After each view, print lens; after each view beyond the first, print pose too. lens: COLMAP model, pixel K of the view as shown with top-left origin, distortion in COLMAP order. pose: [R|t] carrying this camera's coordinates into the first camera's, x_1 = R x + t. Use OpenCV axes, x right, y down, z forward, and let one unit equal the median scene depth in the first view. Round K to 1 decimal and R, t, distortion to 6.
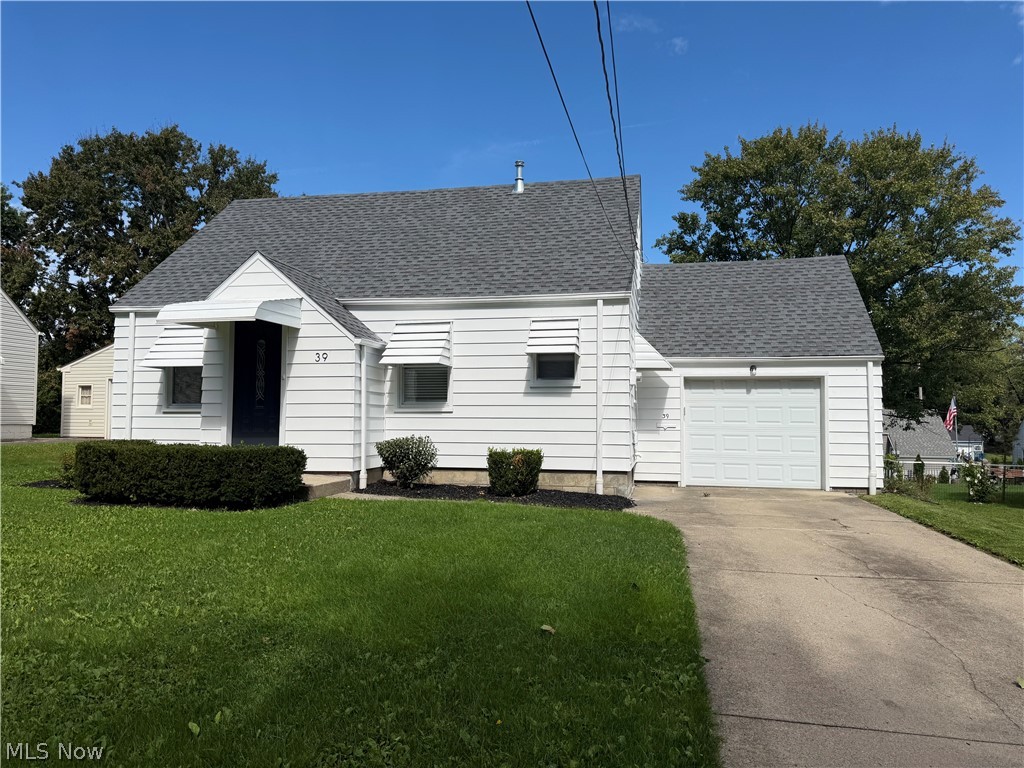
lens RADIAL K [[714.1, 0, 514.5], [0, 714.1, 382.6], [0, 0, 1]] dist [0.107792, -0.169540]
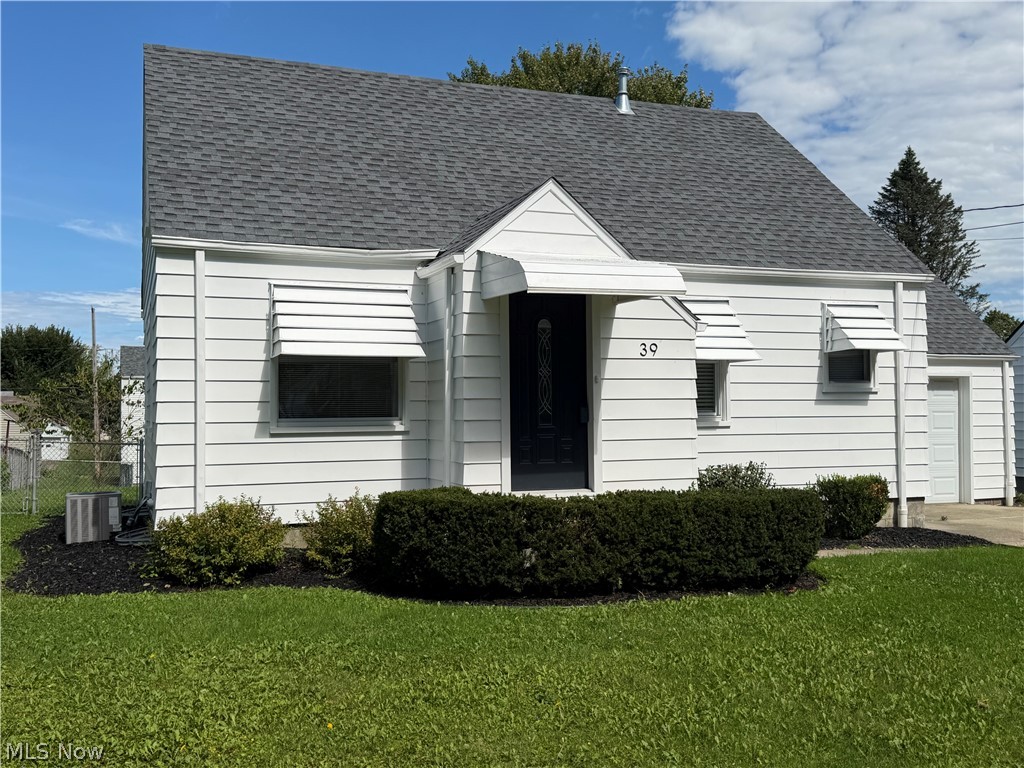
lens RADIAL K [[1001.3, 0, 514.2], [0, 1001.3, 389.1], [0, 0, 1]] dist [0.176103, -0.370178]
pose [[0.843127, -0.000137, 0.537714, -0.810905], [-0.016141, 0.999543, 0.025564, -0.018956], [-0.537472, -0.030233, 0.842740, 0.263895]]
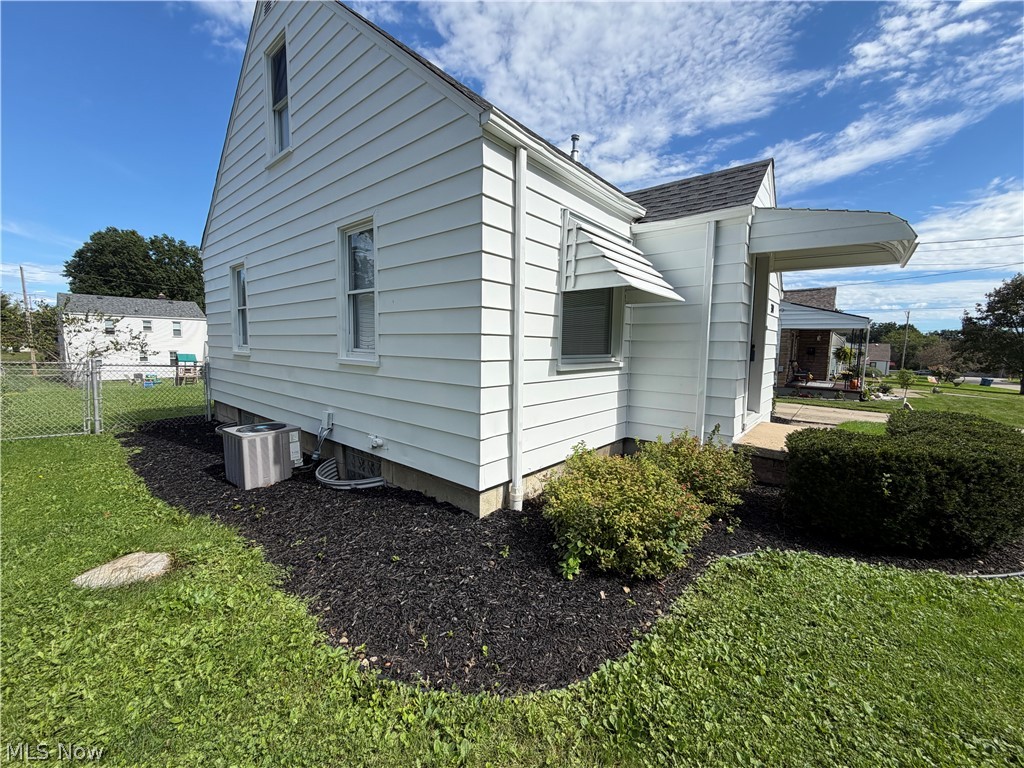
lens RADIAL K [[413.2, 0, 513.1], [0, 413.2, 379.7], [0, 0, 1]] dist [-0.000569, 0.000283]
pose [[0.483410, -0.075131, 0.872164, -0.836594], [-0.059757, 0.991154, 0.118503, 0.012762], [-0.873352, -0.109404, 0.474644, 0.959443]]
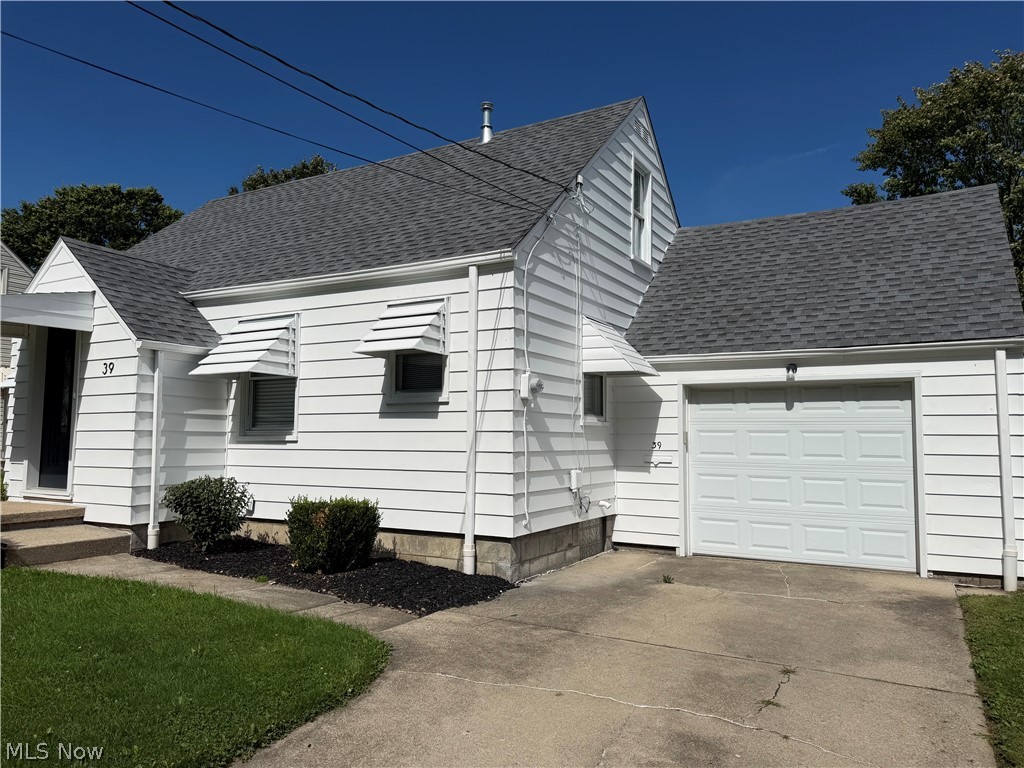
lens RADIAL K [[726.6, 0, 512.0], [0, 726.6, 384.0], [0, 0, 1]] dist [0.058567, -0.054436]
pose [[0.952023, -0.023769, -0.305101, 0.334495], [0.016079, 0.999487, -0.027695, 0.007995], [0.305603, 0.021460, 0.951917, 0.376155]]
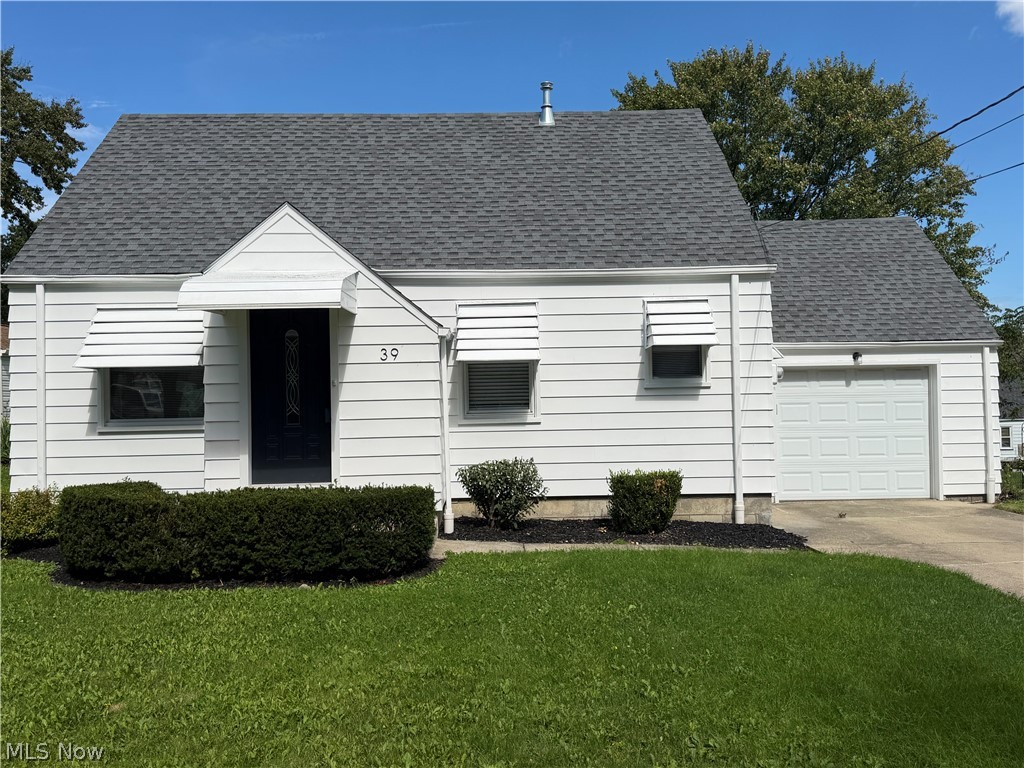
lens RADIAL K [[907.3, 0, 512.0], [0, 907.3, 384.0], [0, 0, 1]] dist [0.112905, -0.183107]
pose [[0.972391, -0.019762, 0.232518, -0.335733], [0.011542, 0.999261, 0.036660, -0.034749], [-0.233071, -0.032964, 0.971901, 0.082369]]
